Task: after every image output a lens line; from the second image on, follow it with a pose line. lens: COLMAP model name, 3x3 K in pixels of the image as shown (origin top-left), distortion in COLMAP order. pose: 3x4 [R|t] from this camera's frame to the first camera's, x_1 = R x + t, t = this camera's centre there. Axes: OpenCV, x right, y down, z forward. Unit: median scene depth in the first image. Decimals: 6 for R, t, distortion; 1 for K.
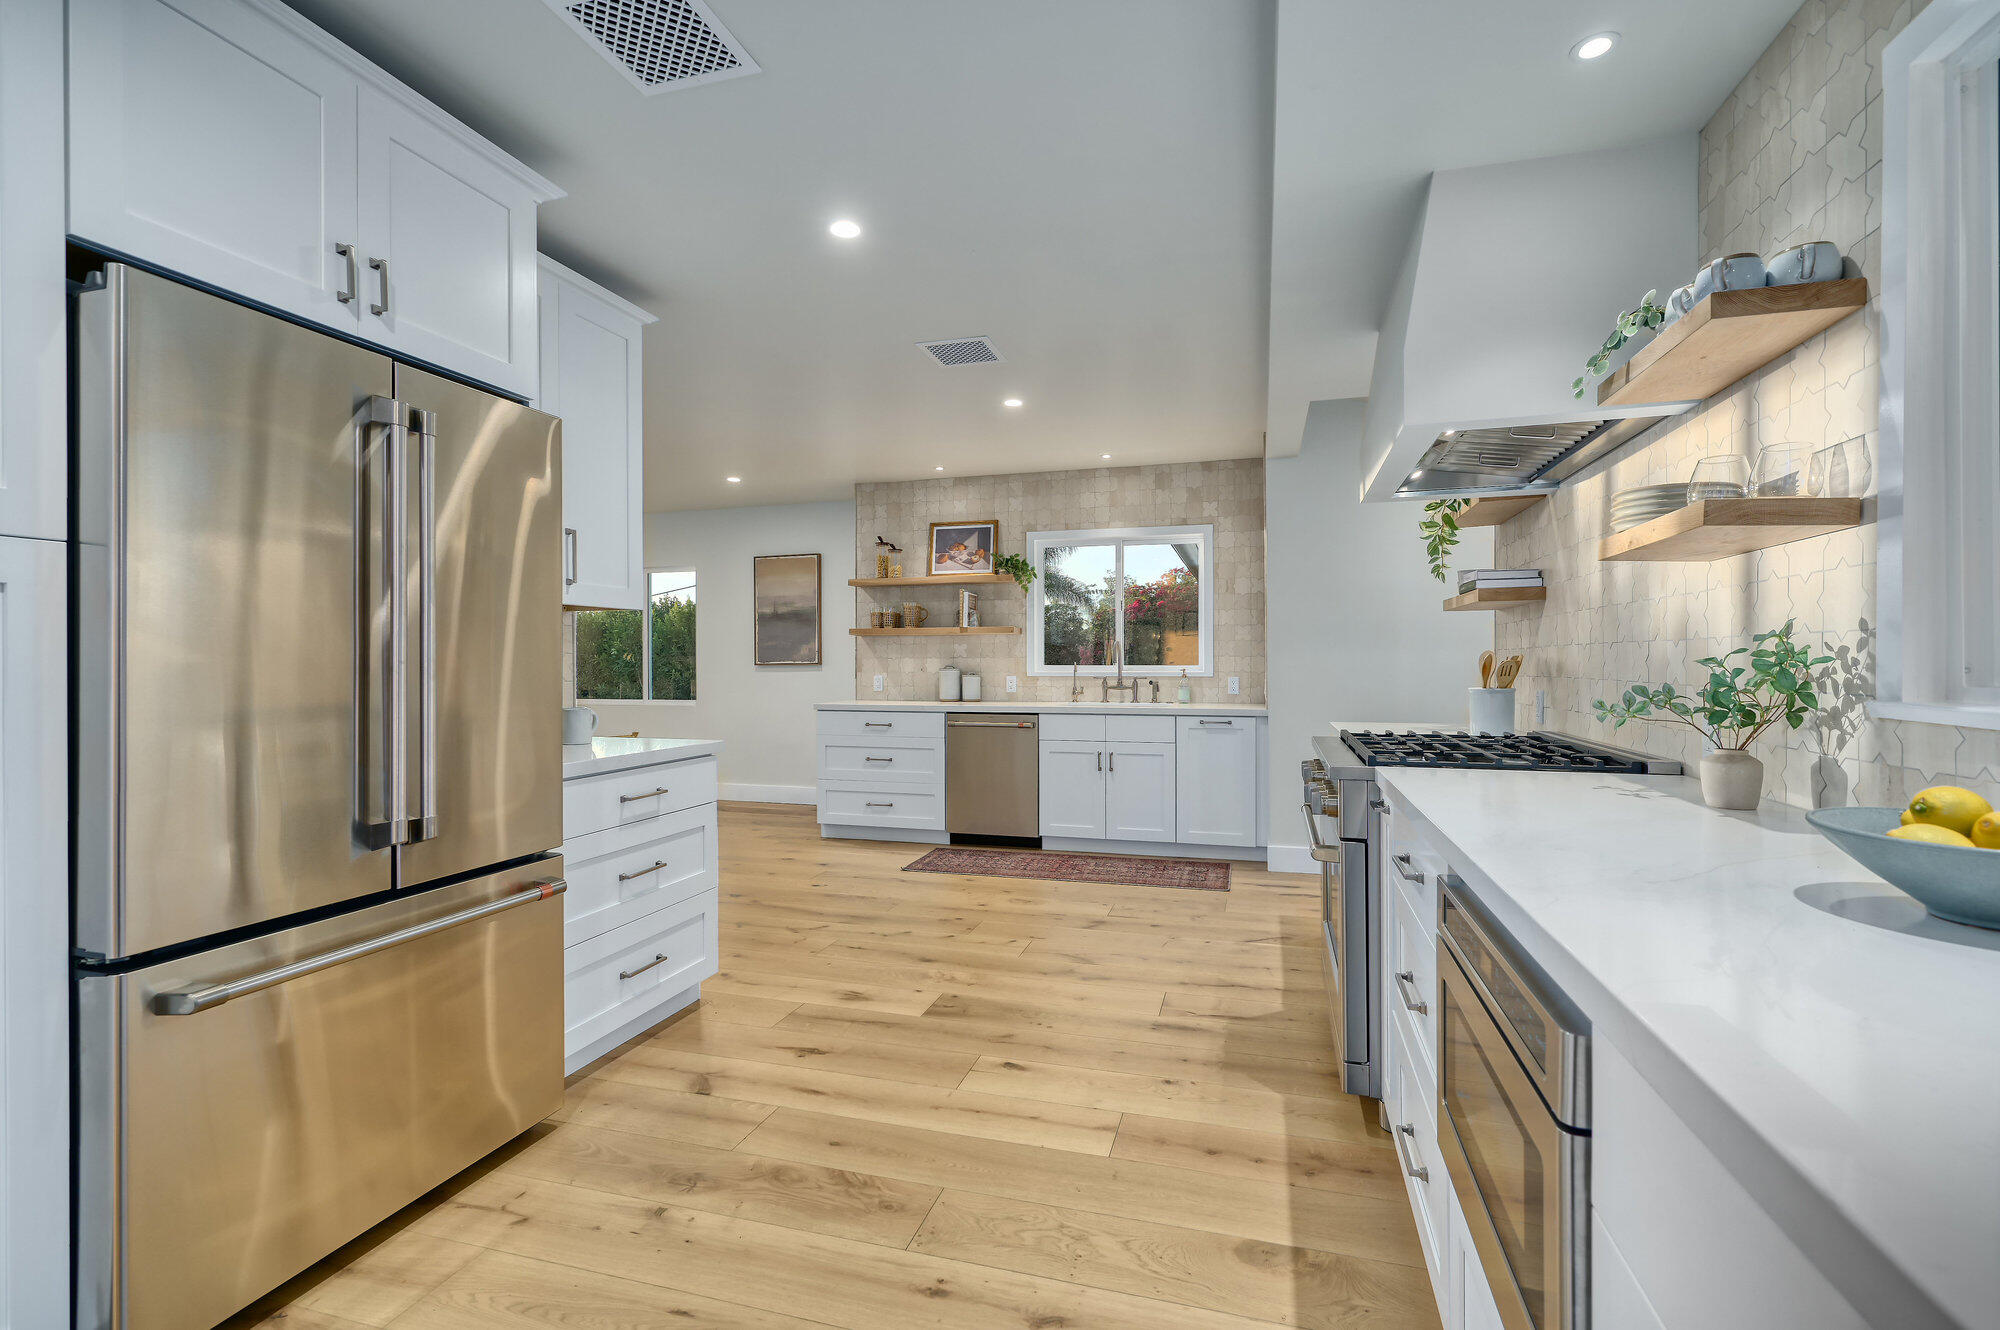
lens RADIAL K [[874.9, 0, 1000.0], [0, 874.9, 665.0], [0, 0, 1]] dist [-0.000411, 0.000312]
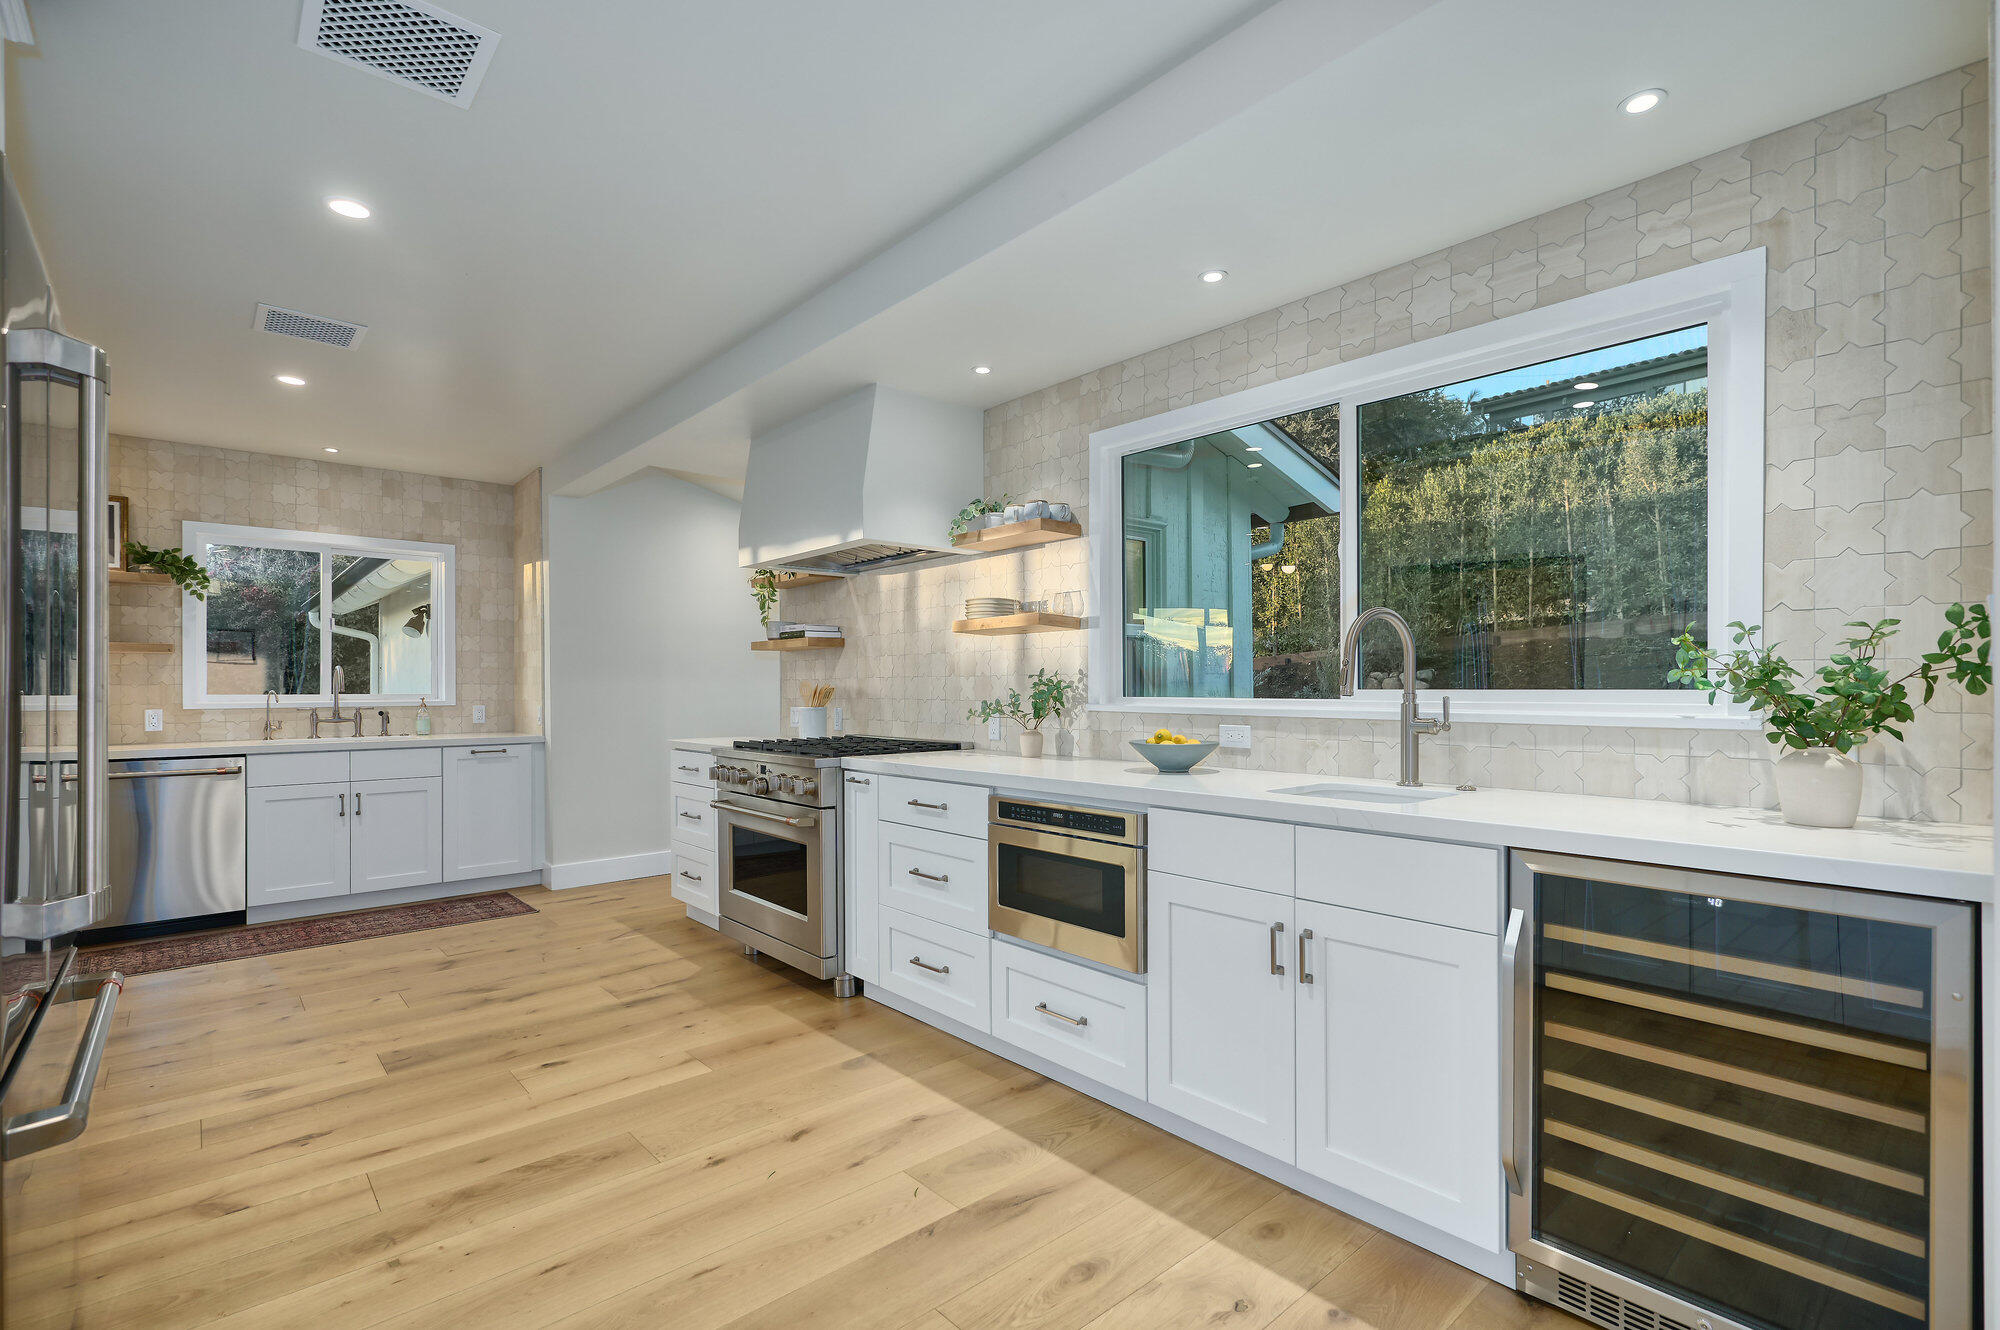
lens RADIAL K [[922.1, 0, 1002.1], [0, 922.1, 689.8], [0, 0, 1]] dist [-0.000440, -0.000046]
pose [[0.531711, -0.001773, 0.846924, -0.527378], [0.005661, 0.999983, -0.001461, 0.002000], [-0.846907, 0.005571, 0.531712, -0.060118]]
